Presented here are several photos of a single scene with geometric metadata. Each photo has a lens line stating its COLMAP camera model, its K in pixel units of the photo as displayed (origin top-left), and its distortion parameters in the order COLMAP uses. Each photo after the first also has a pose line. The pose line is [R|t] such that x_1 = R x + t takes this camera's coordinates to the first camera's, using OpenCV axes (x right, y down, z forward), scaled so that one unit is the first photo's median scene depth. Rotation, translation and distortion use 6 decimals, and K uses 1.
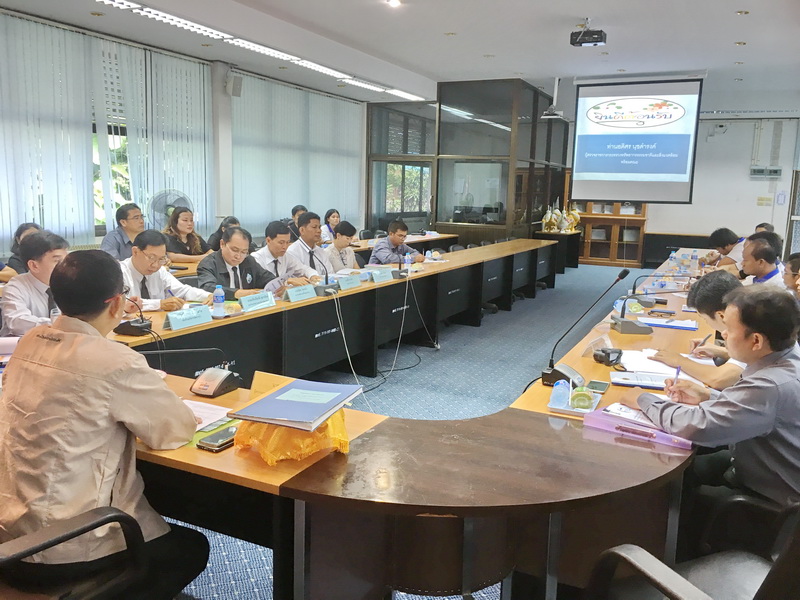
lens RADIAL K [[678.1, 0, 398.0], [0, 678.1, 293.6], [0, 0, 1]] dist [0.078863, -0.117260]
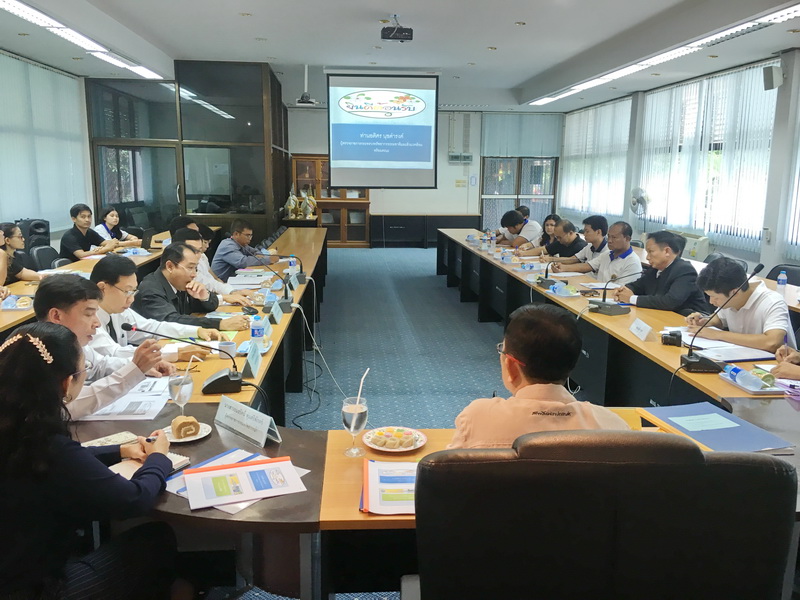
lens RADIAL K [[678.1, 0, 398.0], [0, 678.1, 293.6], [0, 0, 1]] dist [0.078863, -0.117260]
pose [[0.864346, -0.104797, 0.491857, -0.181807], [0.090160, 0.994492, 0.053451, -0.024057], [-0.494749, -0.001855, 0.869034, 0.062662]]
